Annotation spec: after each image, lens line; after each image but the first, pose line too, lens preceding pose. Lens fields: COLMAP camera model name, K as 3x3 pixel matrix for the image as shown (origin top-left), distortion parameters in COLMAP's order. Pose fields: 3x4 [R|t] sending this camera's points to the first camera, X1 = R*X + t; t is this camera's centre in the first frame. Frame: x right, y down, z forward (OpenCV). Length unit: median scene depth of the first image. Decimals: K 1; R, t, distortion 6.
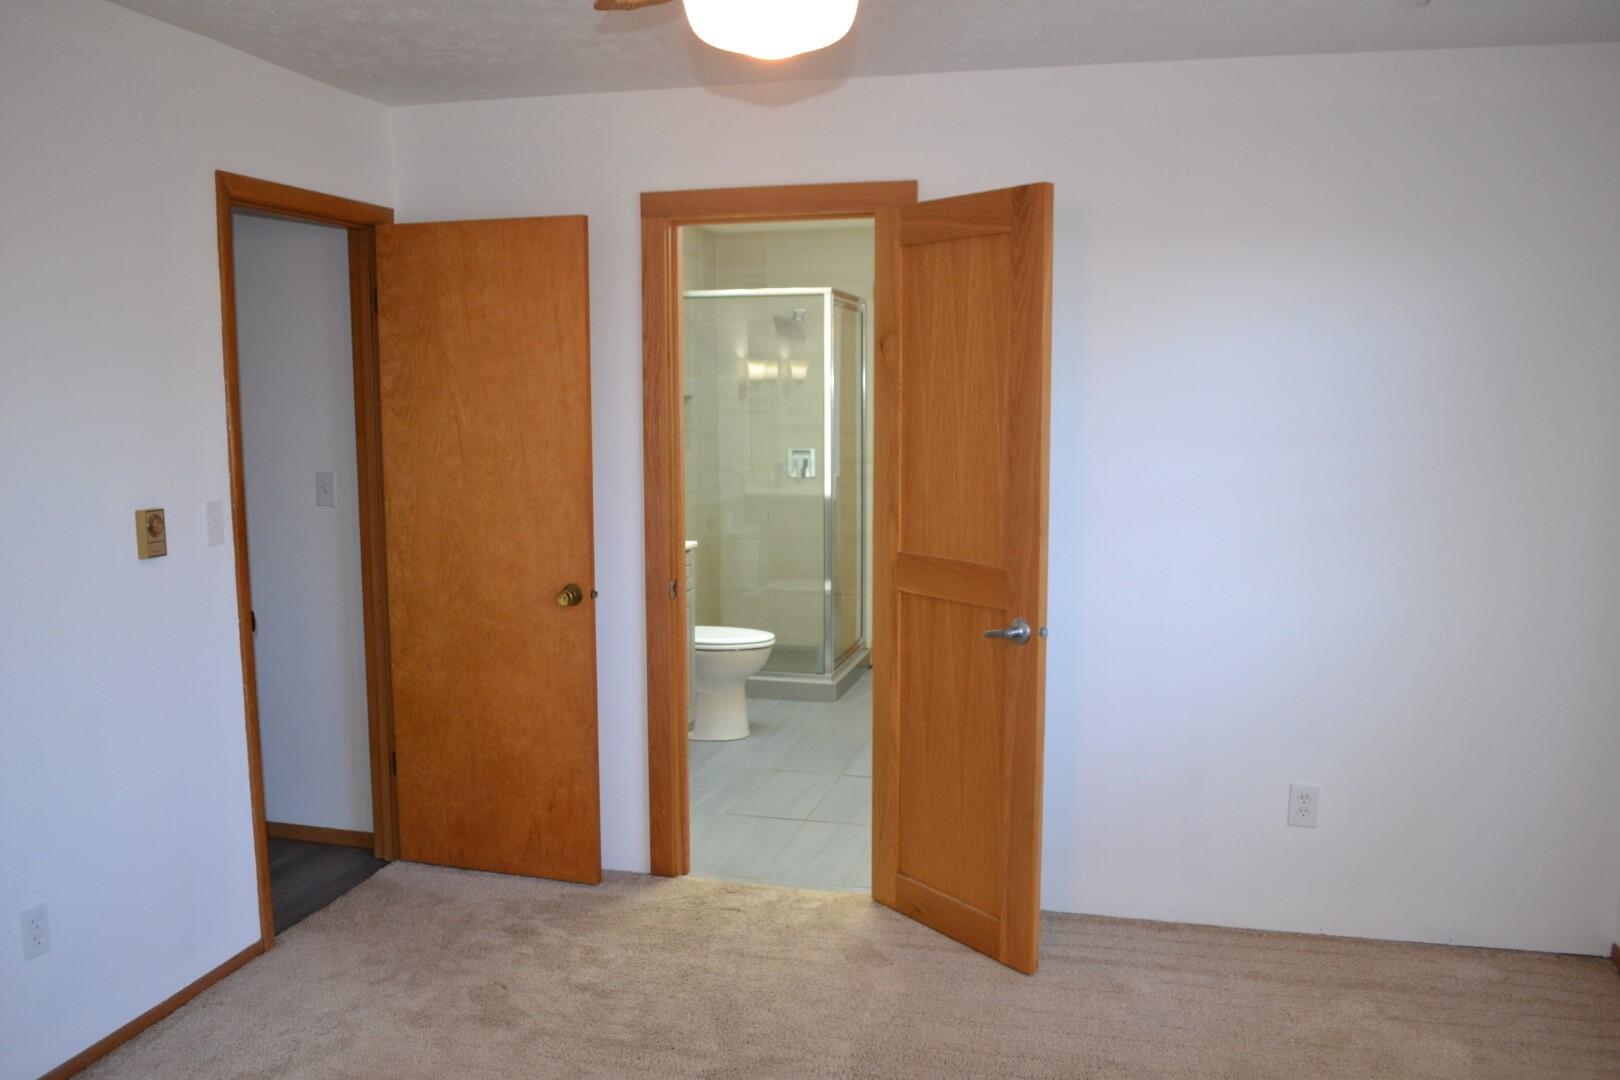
lens RADIAL K [[1300.1, 0, 806.5], [0, 1300.1, 548.3], [0, 0, 1]] dist [-0.084377, 0.004200]
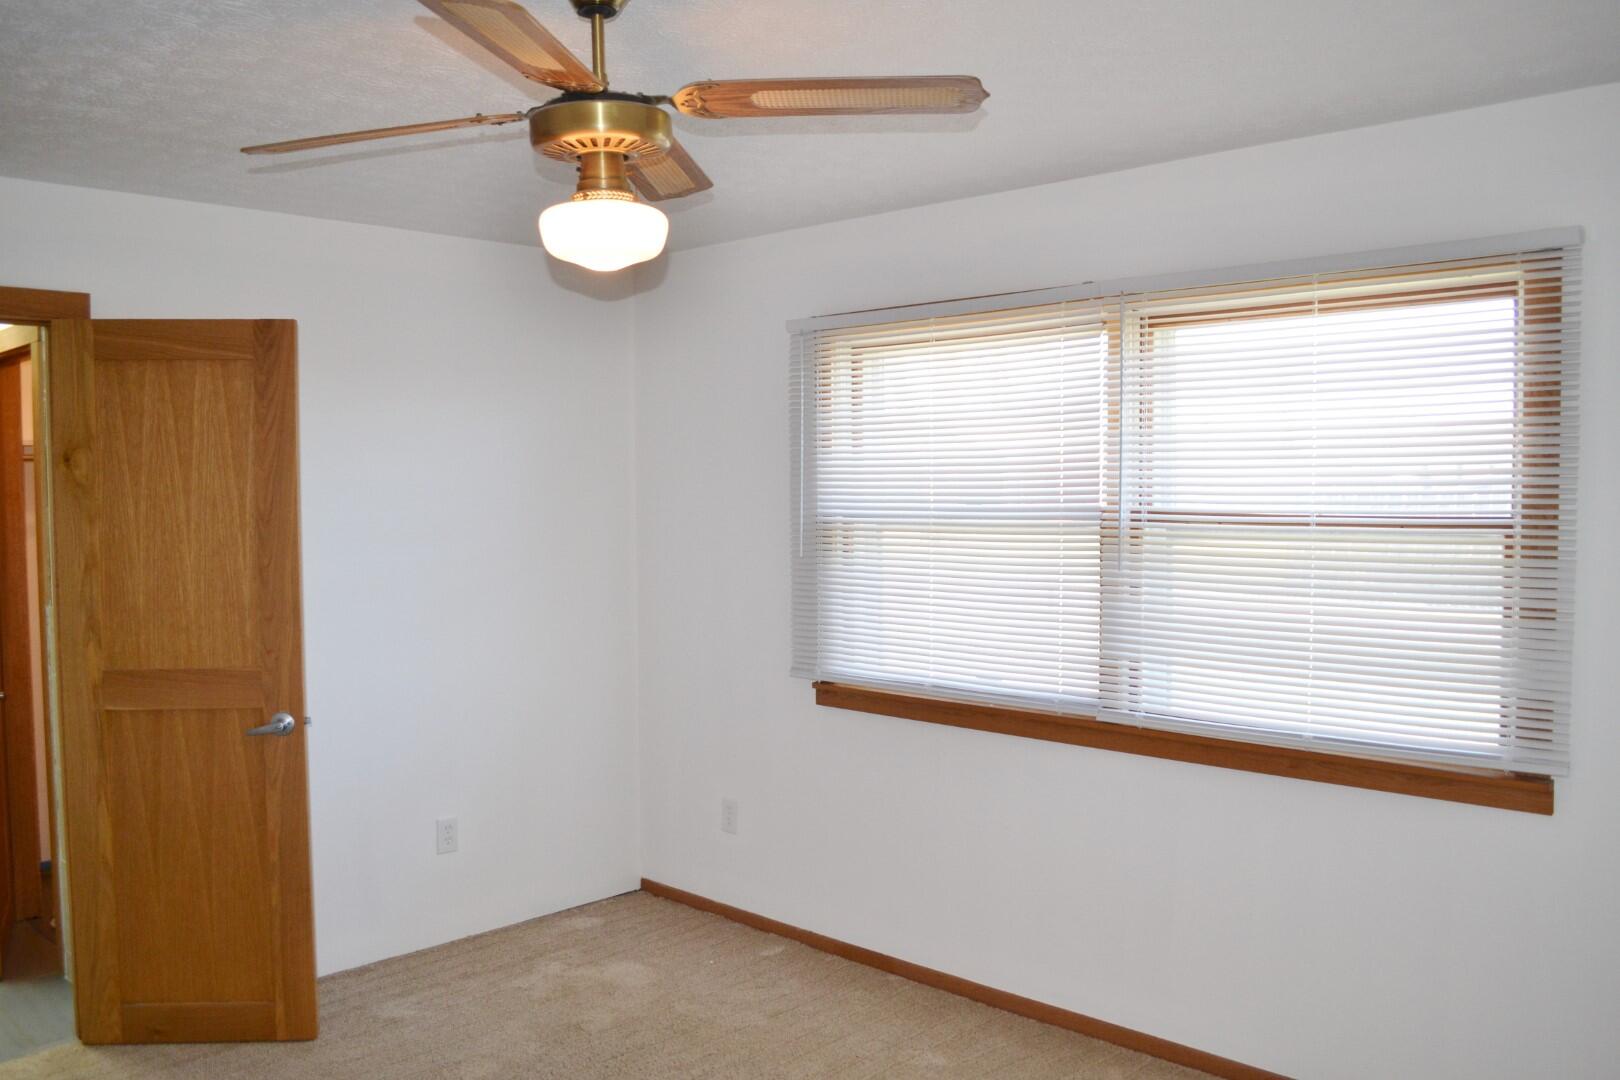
lens RADIAL K [[1300.1, 0, 800.2], [0, 1300.1, 537.3], [0, 0, 1]] dist [-0.084377, 0.004200]
pose [[0.482629, -0.034723, 0.875136, -0.542633], [0.111459, 0.993524, -0.022049, -0.018721], [-0.868703, 0.108183, 0.483374, 0.083440]]
